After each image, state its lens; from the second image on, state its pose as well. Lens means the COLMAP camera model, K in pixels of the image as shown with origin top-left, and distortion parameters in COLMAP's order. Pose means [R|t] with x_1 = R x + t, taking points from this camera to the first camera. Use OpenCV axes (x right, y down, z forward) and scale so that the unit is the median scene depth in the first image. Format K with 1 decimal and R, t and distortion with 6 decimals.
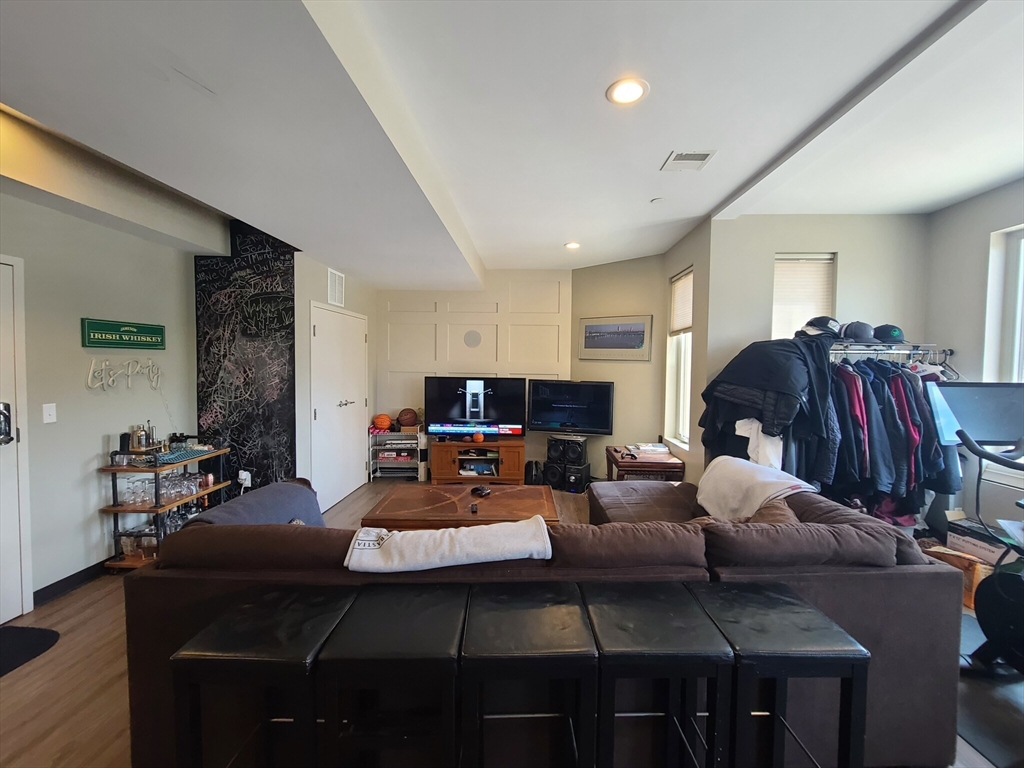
lens RADIAL K [[422.3, 0, 521.3], [0, 422.3, 378.5], [0, 0, 1]] dist [-0.000836, -0.000668]
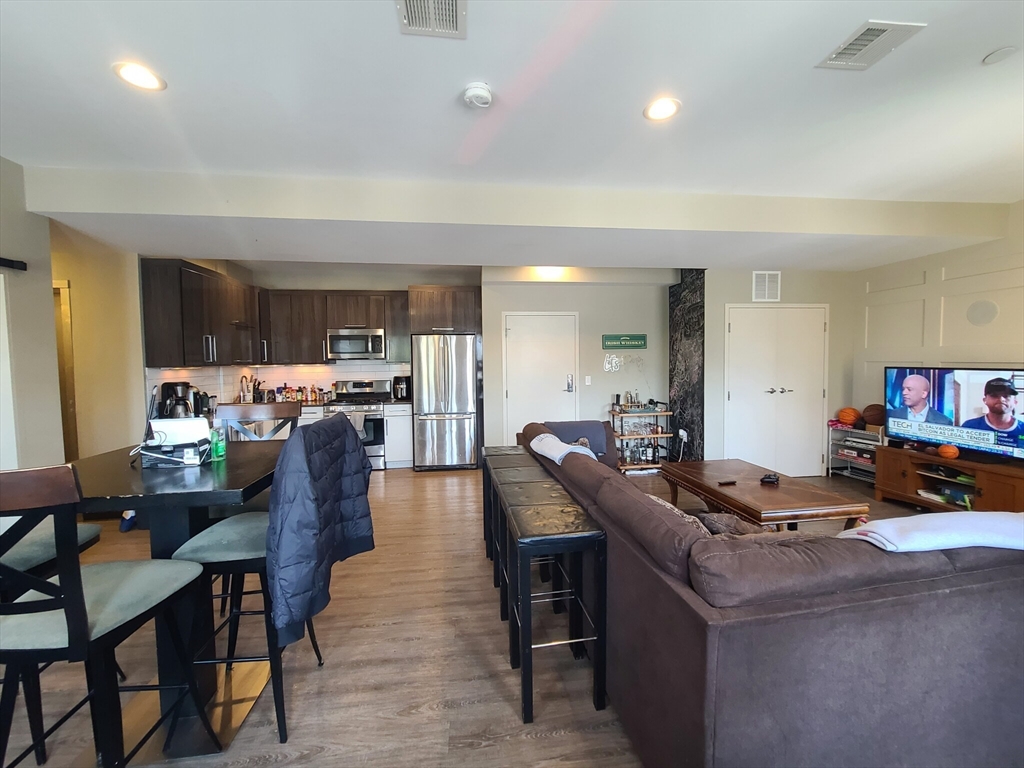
lens RADIAL K [[422.3, 0, 521.3], [0, 422.3, 378.5], [0, 0, 1]] dist [-0.000836, -0.000668]
pose [[0.150002, 0.029197, -0.988254, 0.685924], [-0.019709, 0.999454, 0.026536, 0.014908], [0.988489, 0.015497, 0.150496, 0.233501]]
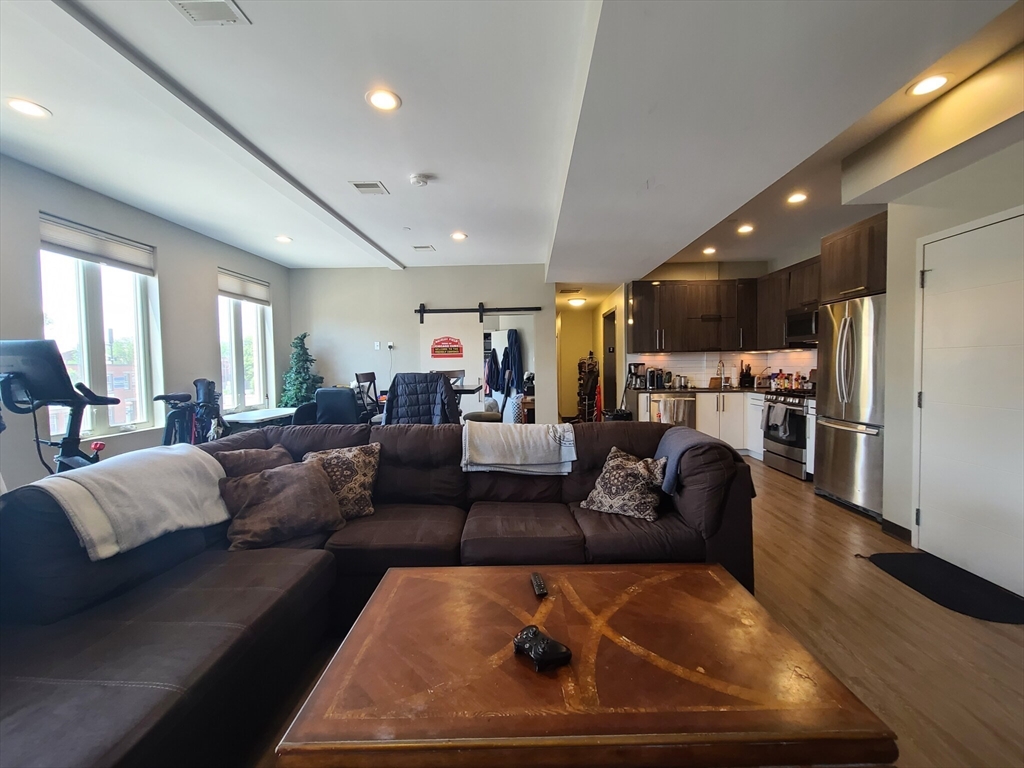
lens RADIAL K [[422.3, 0, 521.3], [0, 422.3, 378.5], [0, 0, 1]] dist [-0.000836, -0.000668]
pose [[-0.999937, 0.002840, -0.010843, -0.066466], [0.002120, 0.997827, 0.065861, 0.021213], [0.011006, 0.065833, -0.997770, 1.153981]]
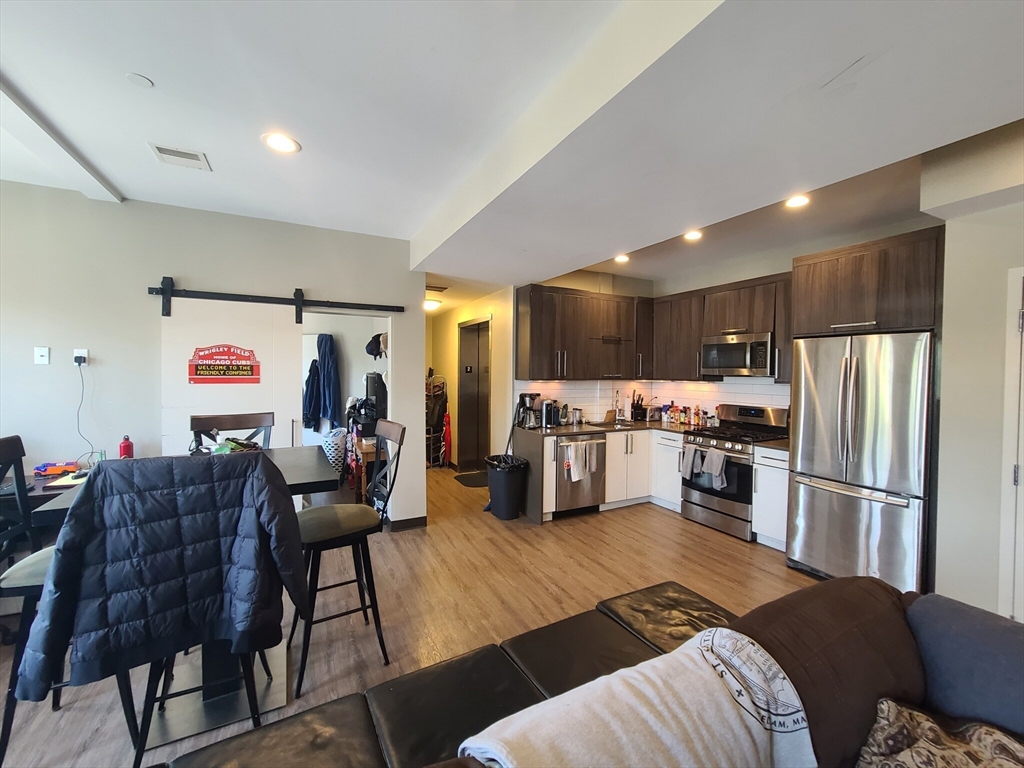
lens RADIAL K [[422.3, 0, 521.3], [0, 422.3, 378.5], [0, 0, 1]] dist [-0.000836, -0.000668]
pose [[-0.869333, -0.012964, -0.494057, 0.102970], [-0.037834, 0.998468, 0.040373, -0.021860], [0.492777, 0.053789, -0.868492, 0.572542]]
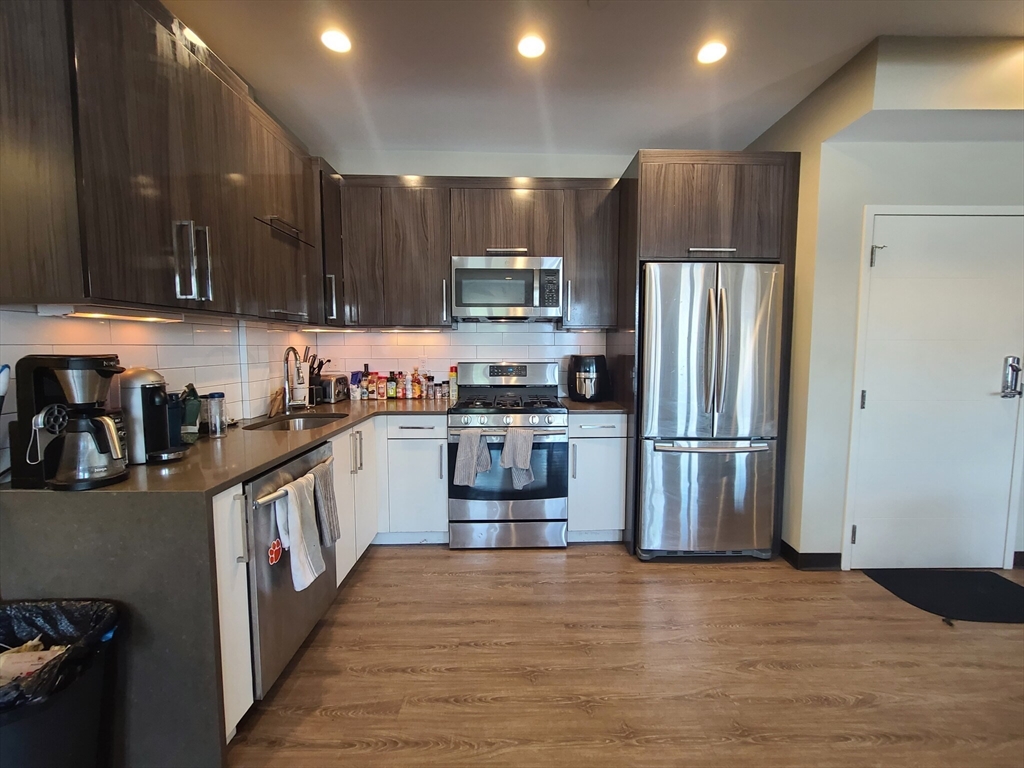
lens RADIAL K [[422.3, 0, 521.3], [0, 422.3, 378.5], [0, 0, 1]] dist [-0.000836, -0.000668]
pose [[0.051196, 0.066470, -0.996474, -0.176228], [-0.035456, 0.997275, 0.064701, 0.054993], [0.998059, 0.032019, 0.053413, -0.148344]]
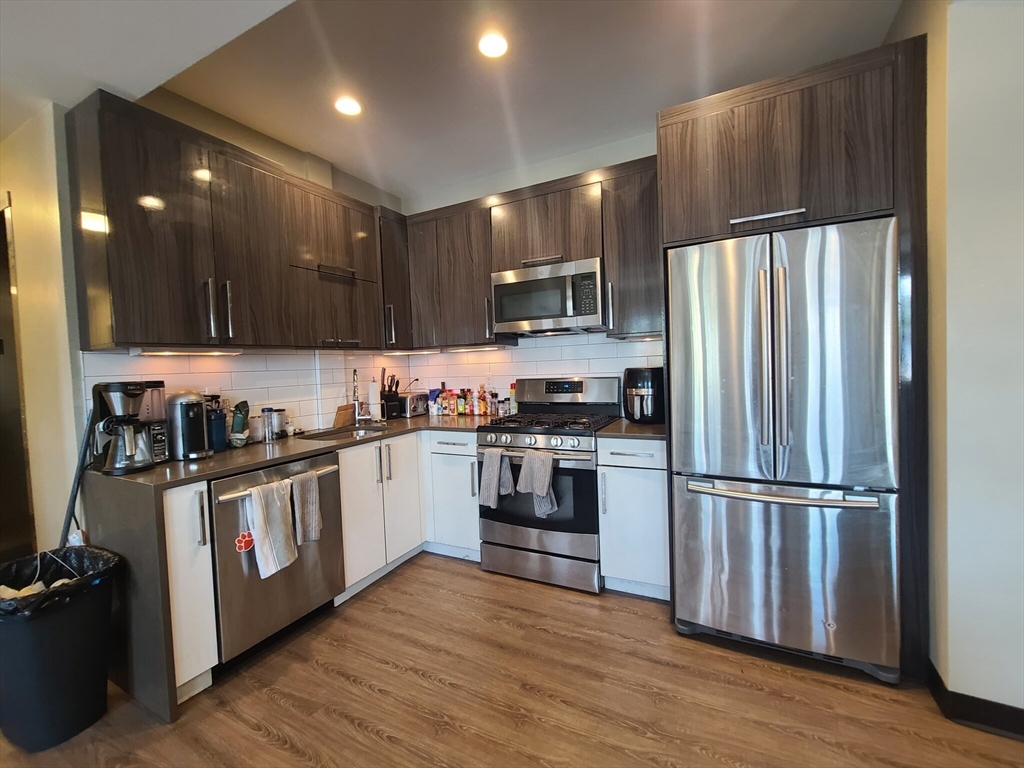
lens RADIAL K [[422.3, 0, 521.3], [0, 422.3, 378.5], [0, 0, 1]] dist [-0.000836, -0.000668]
pose [[-0.425771, 0.036044, -0.904113, -0.282224], [0.002870, 0.999255, 0.038485, 0.048951], [0.904826, 0.013791, -0.425557, 0.137016]]
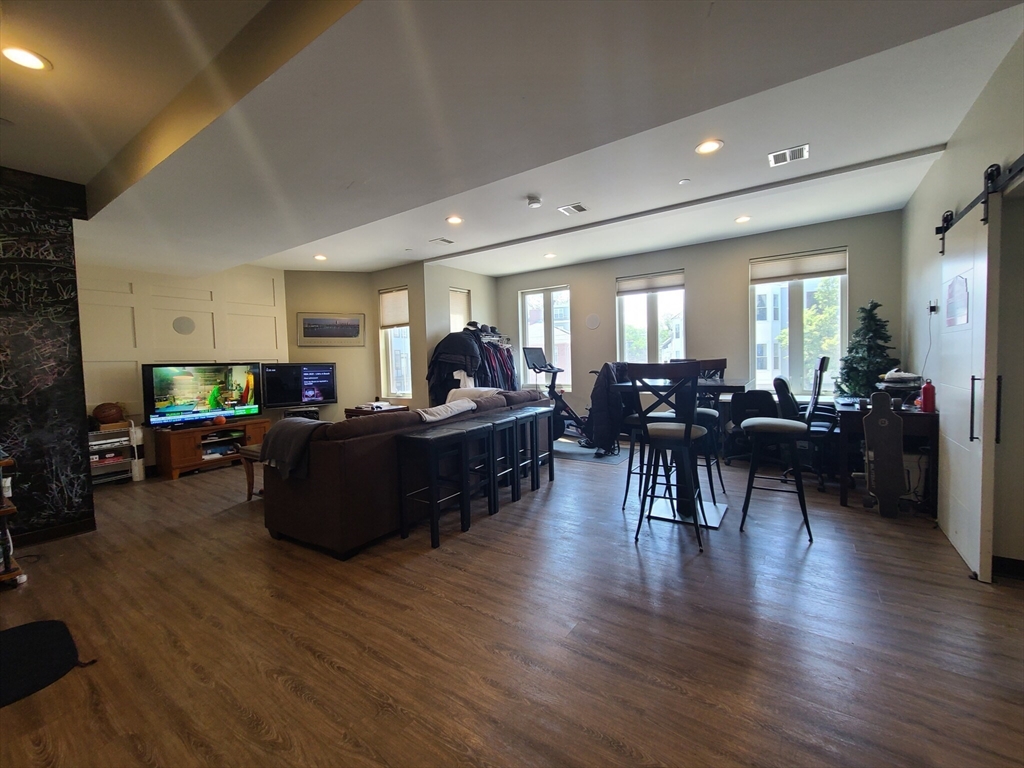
lens RADIAL K [[422.3, 0, 521.3], [0, 422.3, 378.5], [0, 0, 1]] dist [-0.000836, -0.000668]
pose [[0.535314, -0.063298, 0.842278, -0.791611], [0.063395, 0.997386, 0.034664, 0.065938], [-0.842271, 0.034840, 0.537927, -0.264541]]
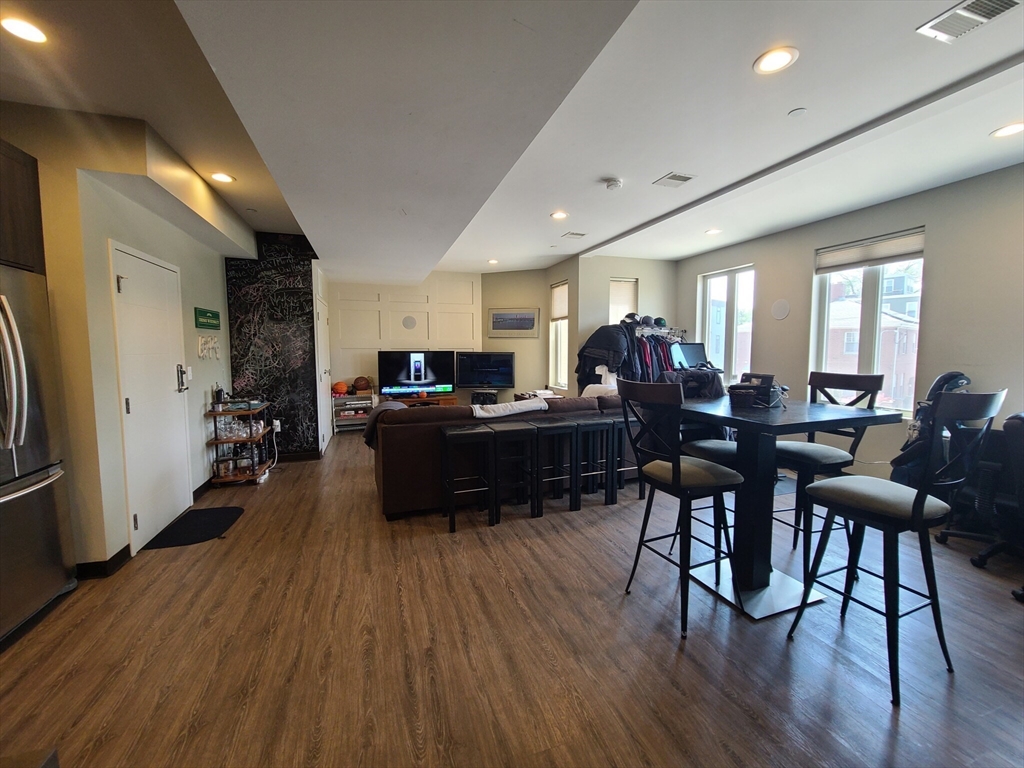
lens RADIAL K [[422.3, 0, 521.3], [0, 422.3, 378.5], [0, 0, 1]] dist [-0.000836, -0.000668]
pose [[0.933199, -0.040841, 0.357031, -0.400815], [0.026255, 0.998614, 0.045607, 0.045309], [-0.358399, -0.033186, 0.932979, -0.546363]]
